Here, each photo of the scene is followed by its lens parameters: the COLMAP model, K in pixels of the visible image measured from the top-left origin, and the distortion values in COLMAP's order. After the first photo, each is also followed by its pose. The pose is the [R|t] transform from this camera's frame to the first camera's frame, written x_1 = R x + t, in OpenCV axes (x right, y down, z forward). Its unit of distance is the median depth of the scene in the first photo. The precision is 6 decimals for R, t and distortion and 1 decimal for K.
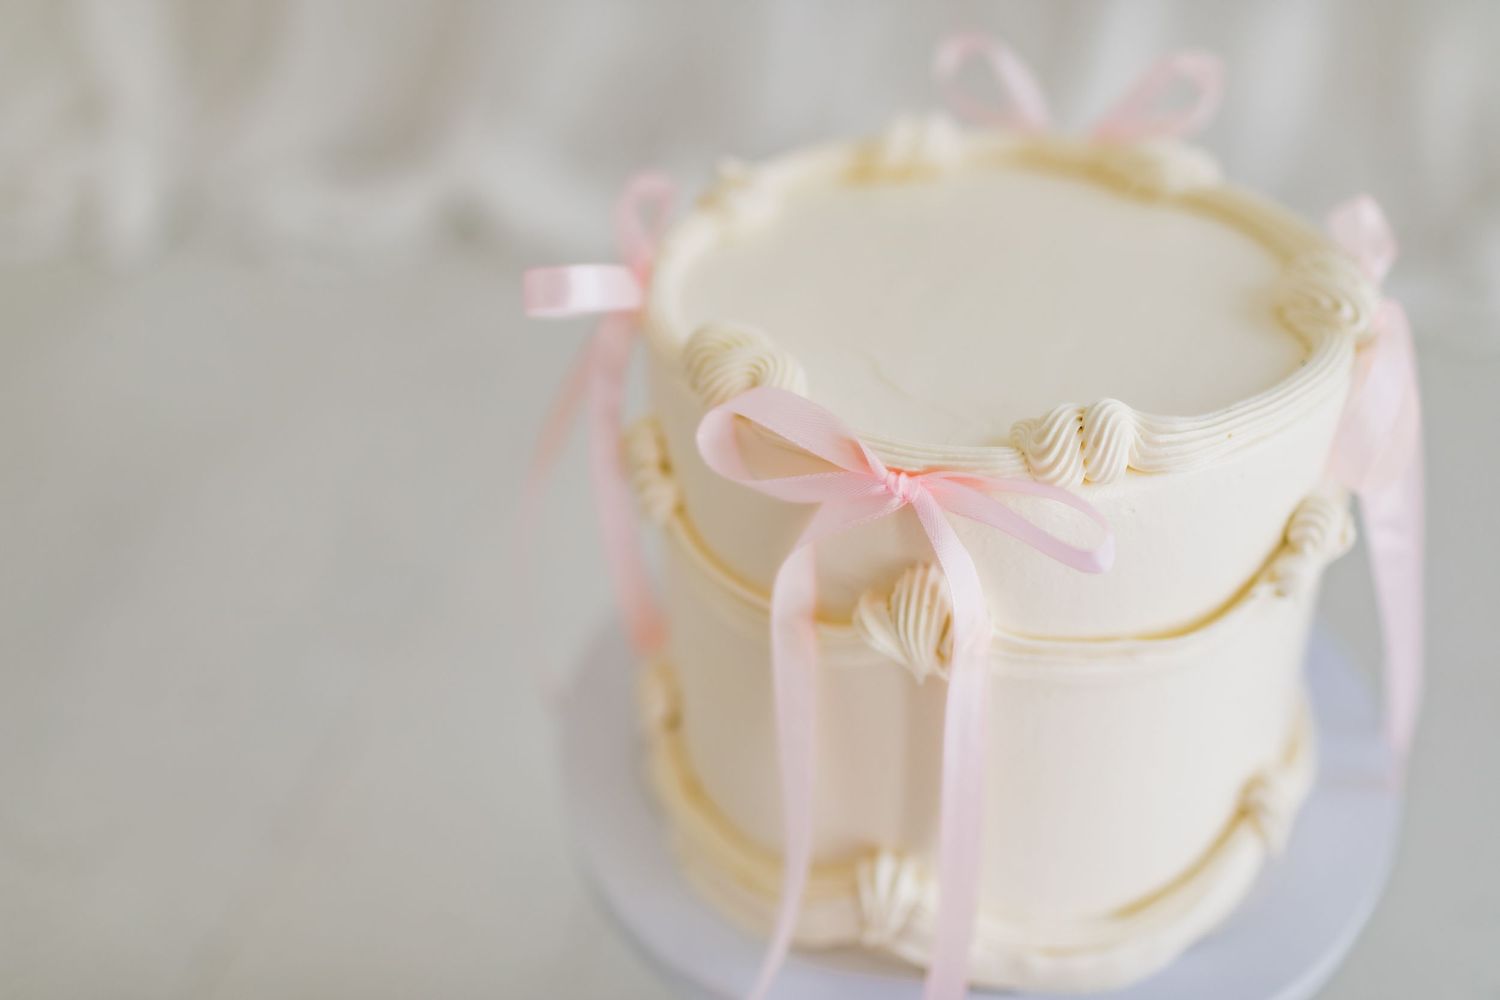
lens RADIAL K [[1498.7, 0, 750.0], [0, 1498.7, 500.0], [0, 0, 1]] dist [-0.007253, -0.007996]
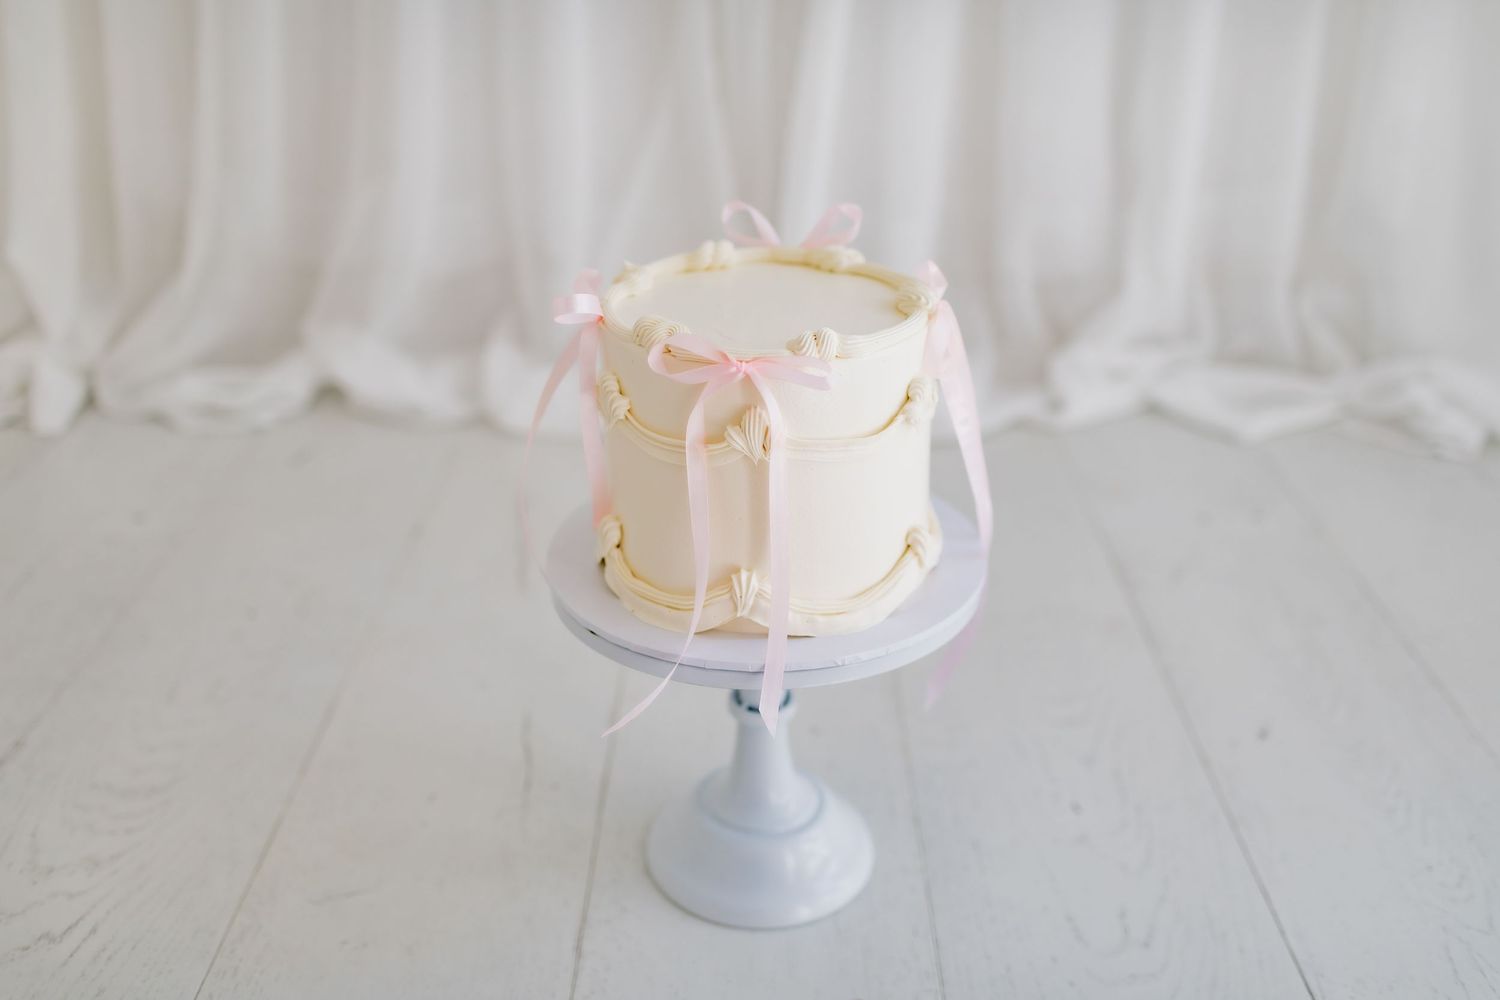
lens RADIAL K [[1498.7, 0, 750.0], [0, 1498.7, 500.0], [0, 0, 1]] dist [-0.007253, -0.007996]
pose [[0.978354, -0.064981, 0.196469, -0.330189], [0.096777, 0.982871, -0.156839, 0.513860], [-0.182913, 0.172458, 0.967885, -1.120964]]
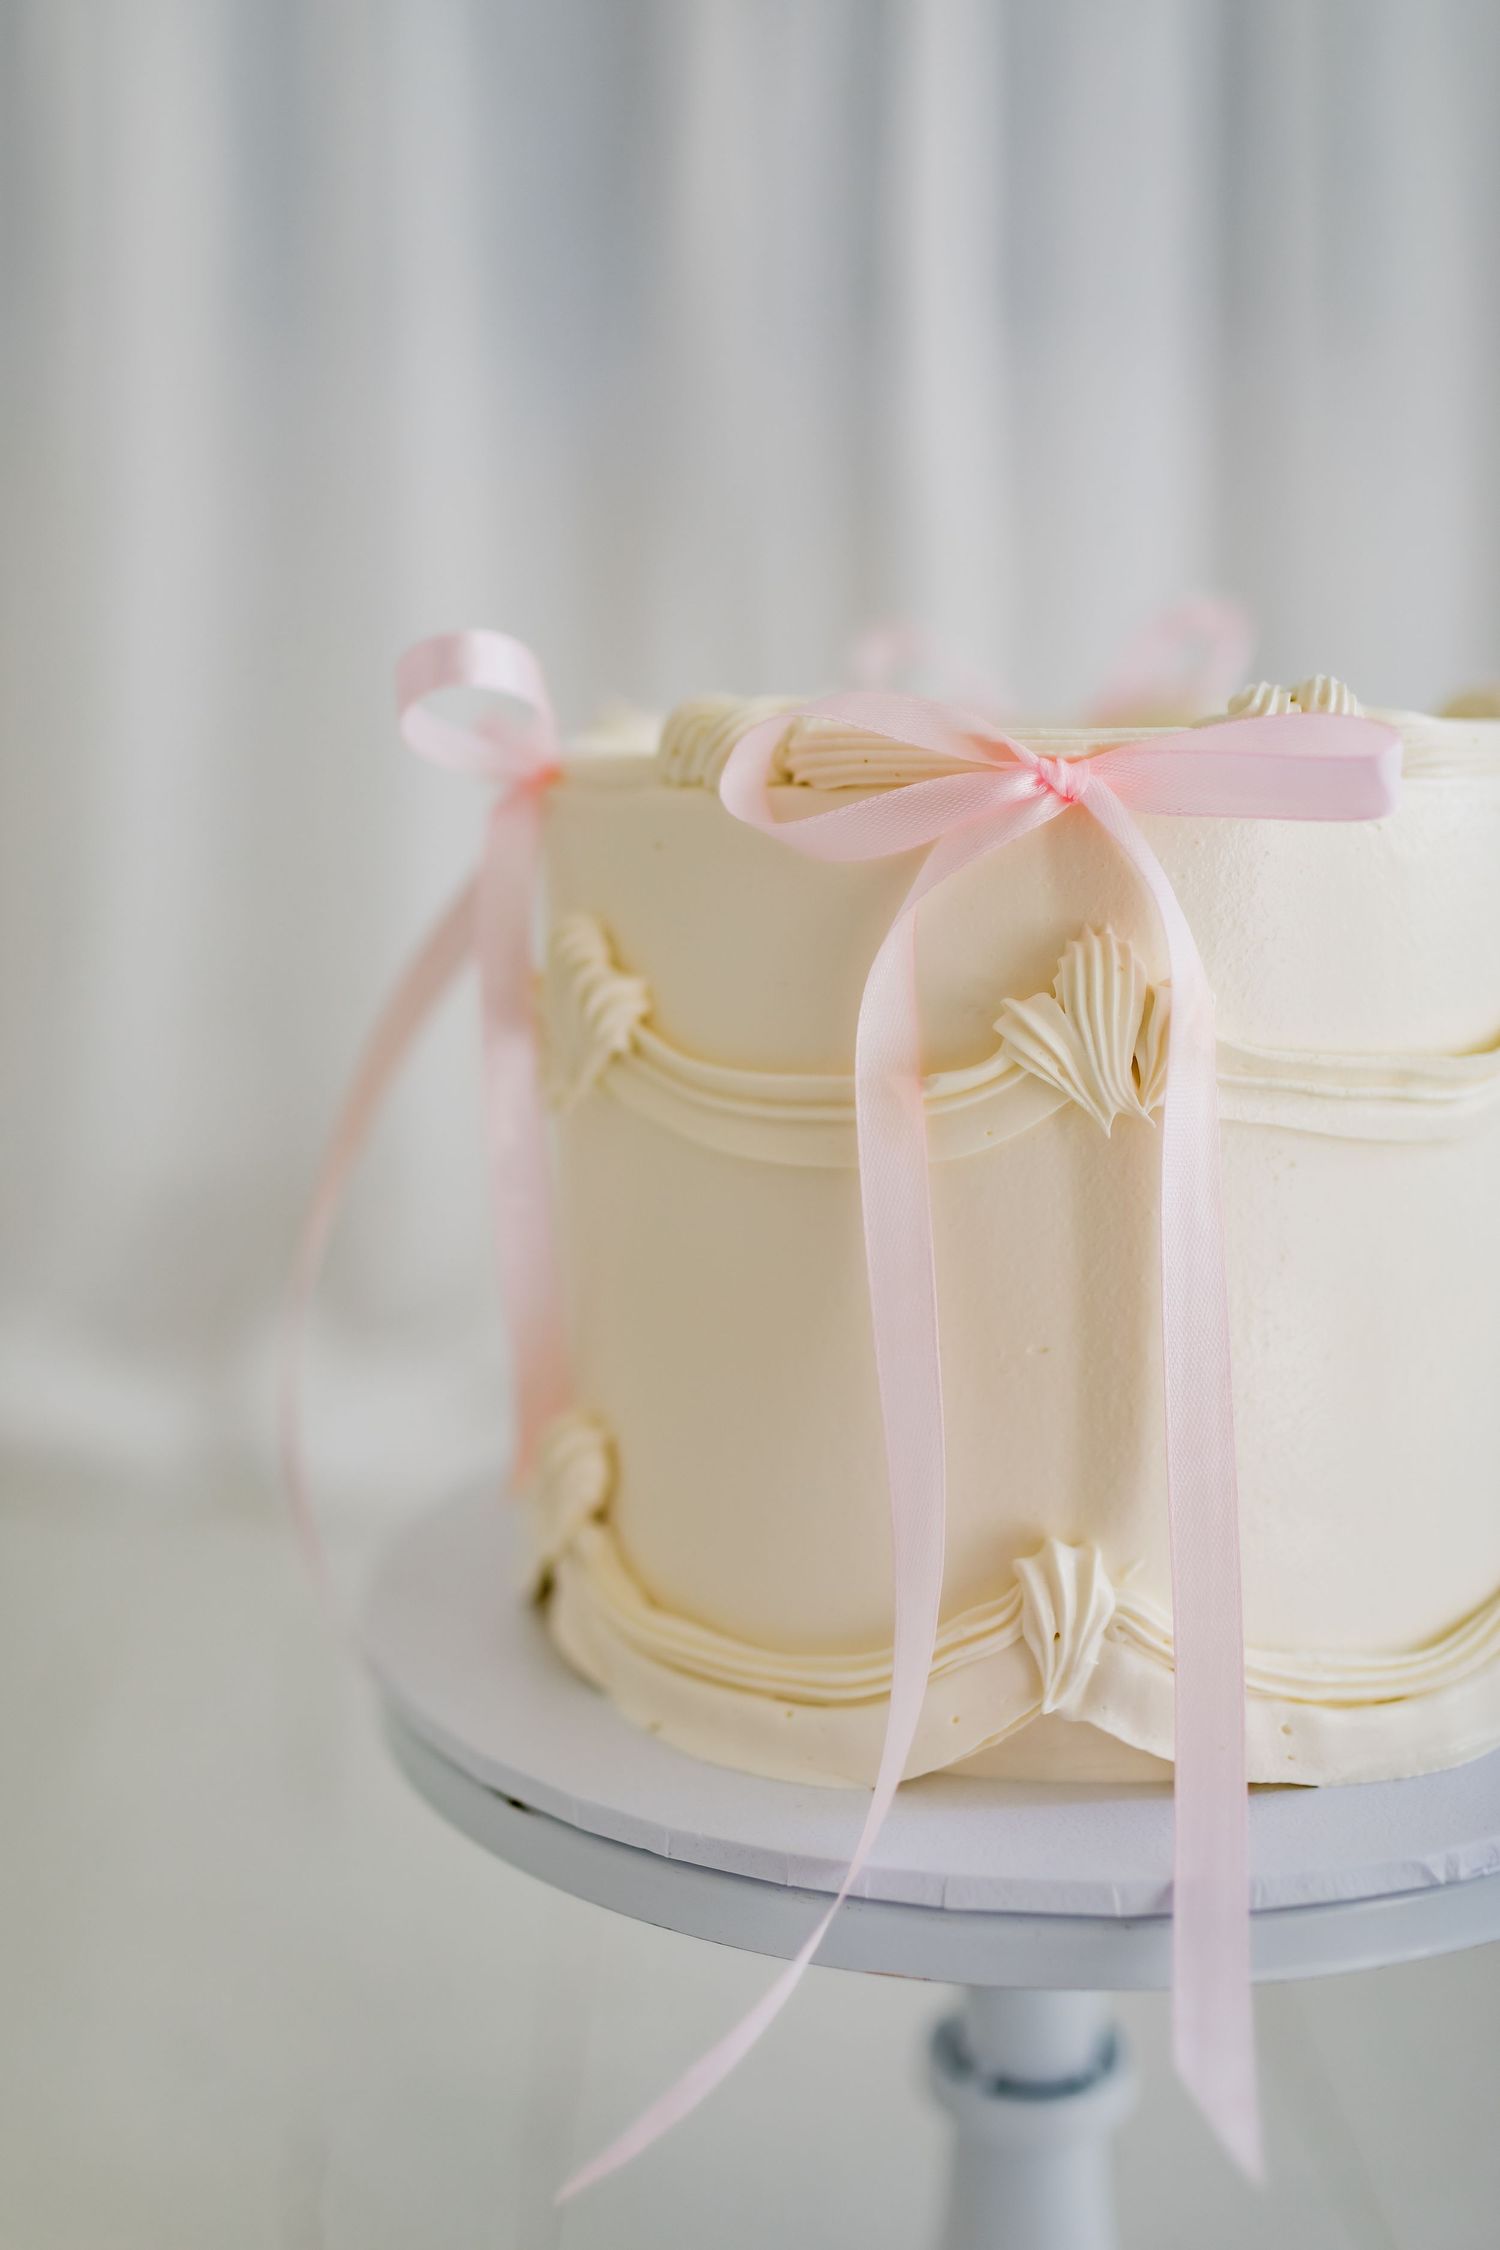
lens RADIAL K [[2248.1, 0, 750.0], [0, 2248.1, 1125.0], [0, 0, 1]] dist [-0.007253, -0.007996]
pose [[0.971631, -0.026802, 0.234978, -0.250455], [0.126870, 0.897569, -0.422226, 0.490852], [-0.199592, 0.440059, 0.875506, 0.200915]]
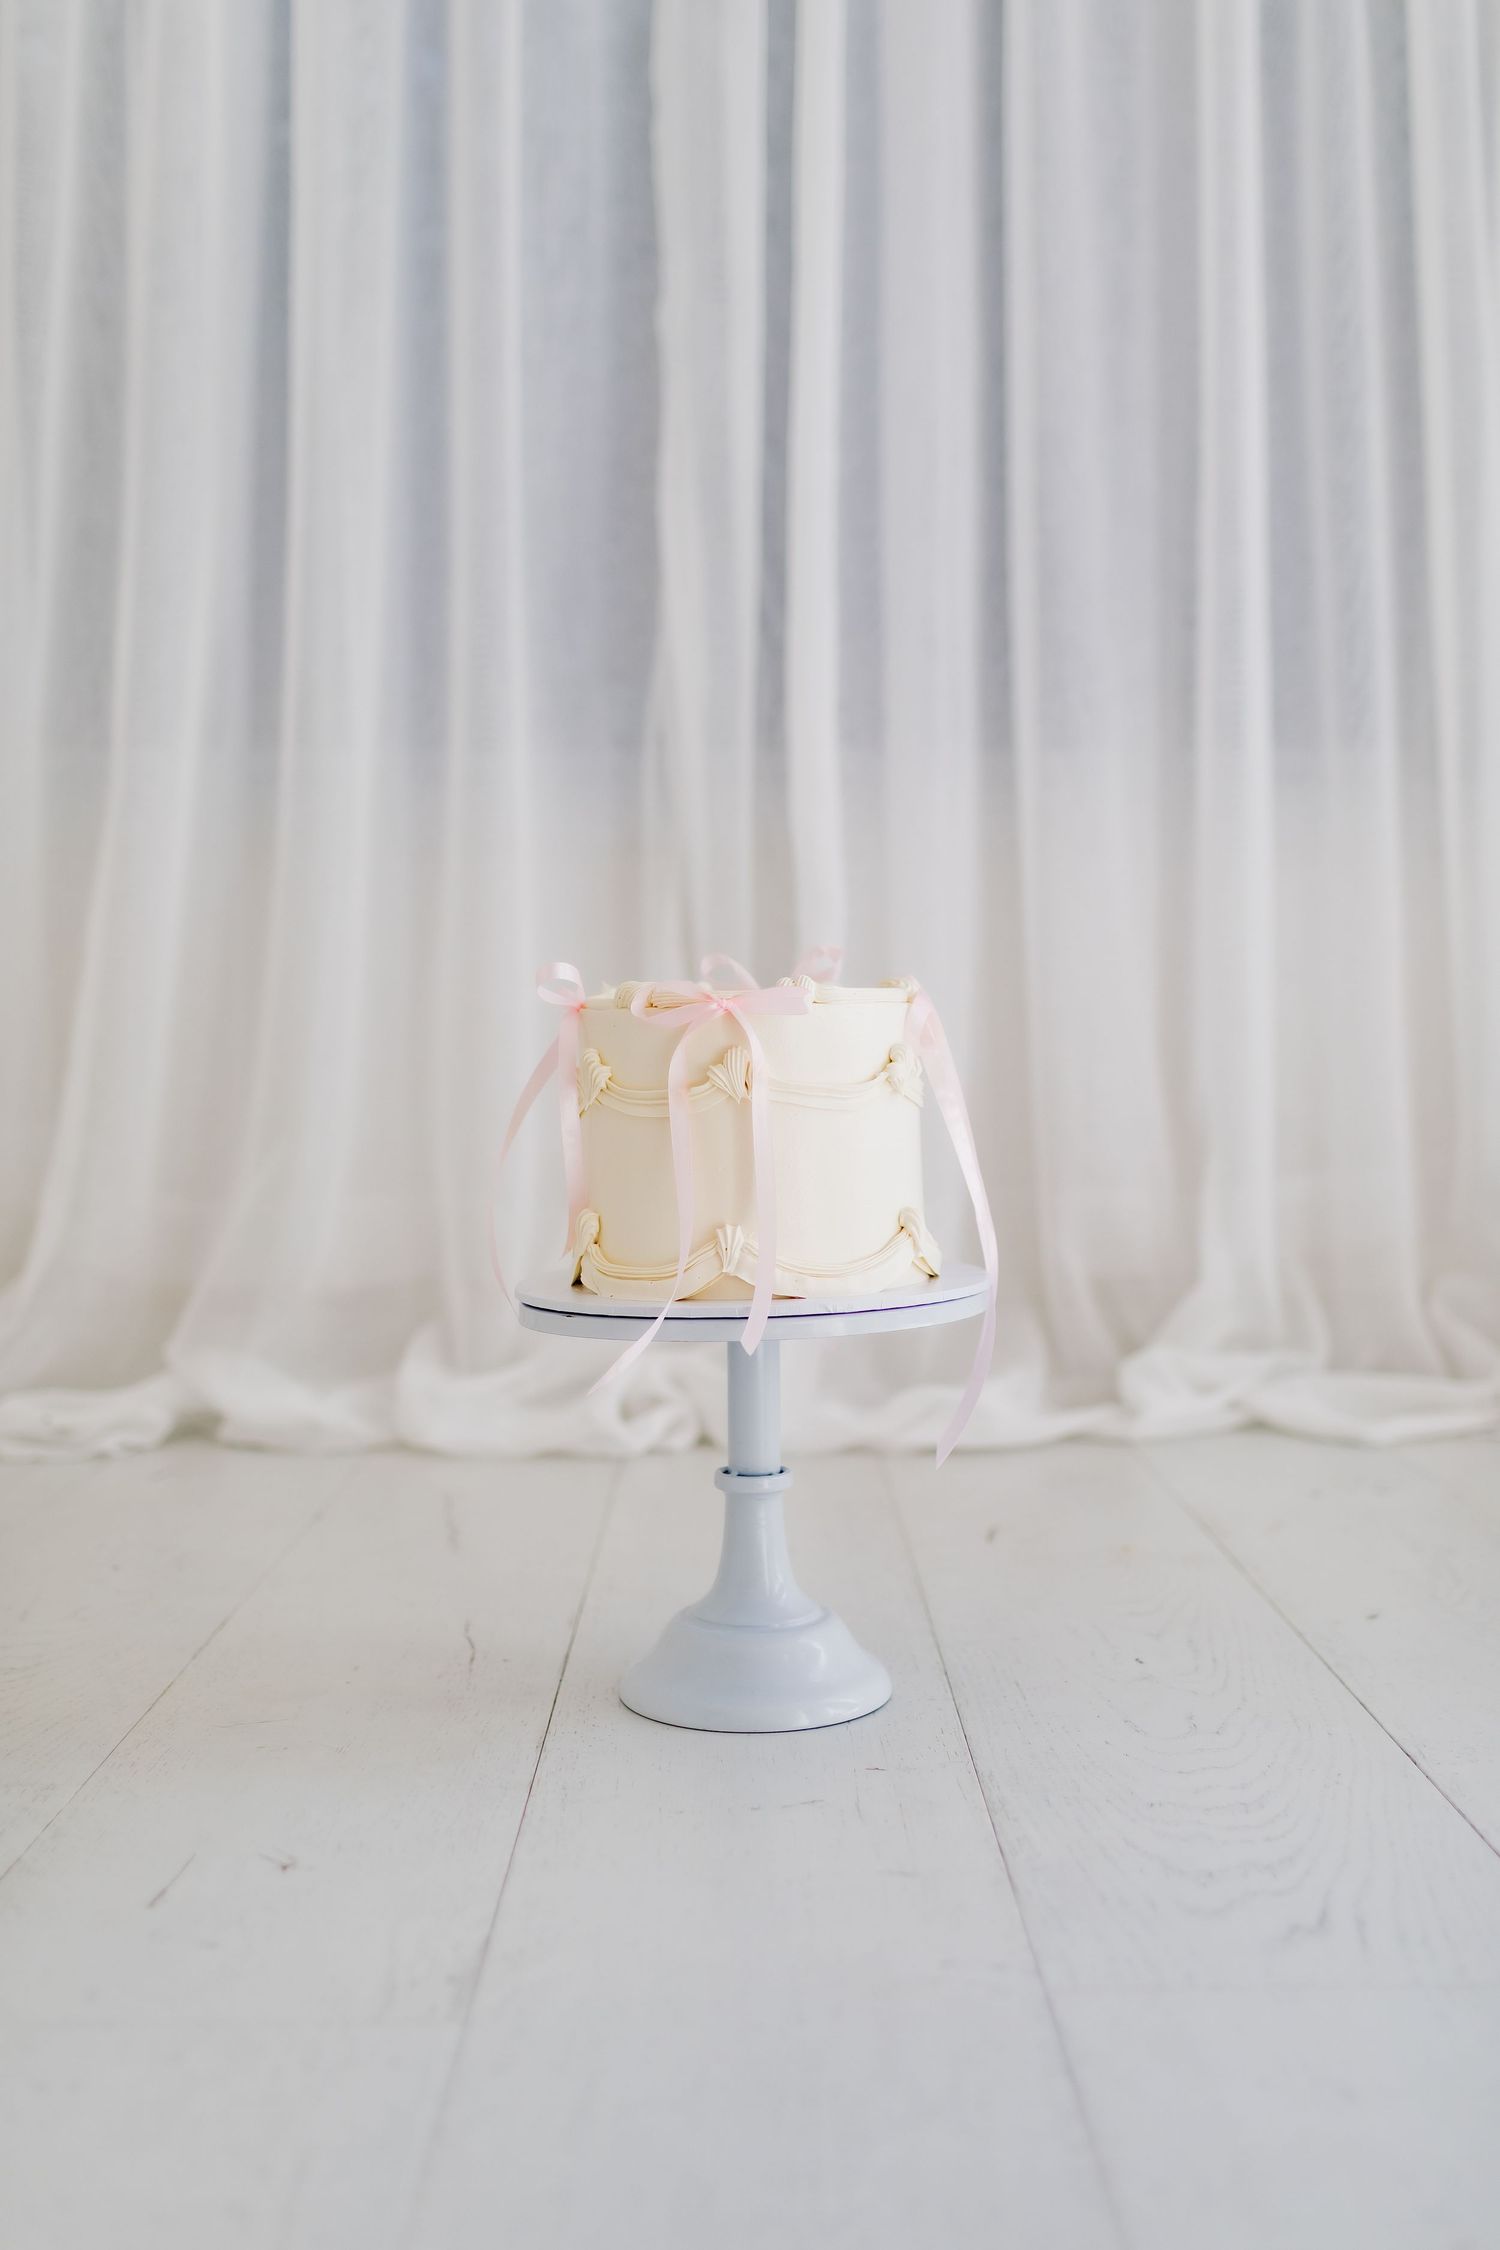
lens RADIAL K [[2450.4, 0, 750.0], [0, 2450.4, 1125.0], [0, 0, 1]] dist [0.010873, 0.003092]
pose [[0.976421, -0.000286, 0.215874, -0.645109], [0.117996, 0.838100, -0.532603, 2.053558], [-0.180772, 0.545517, 0.818372, -1.926665]]
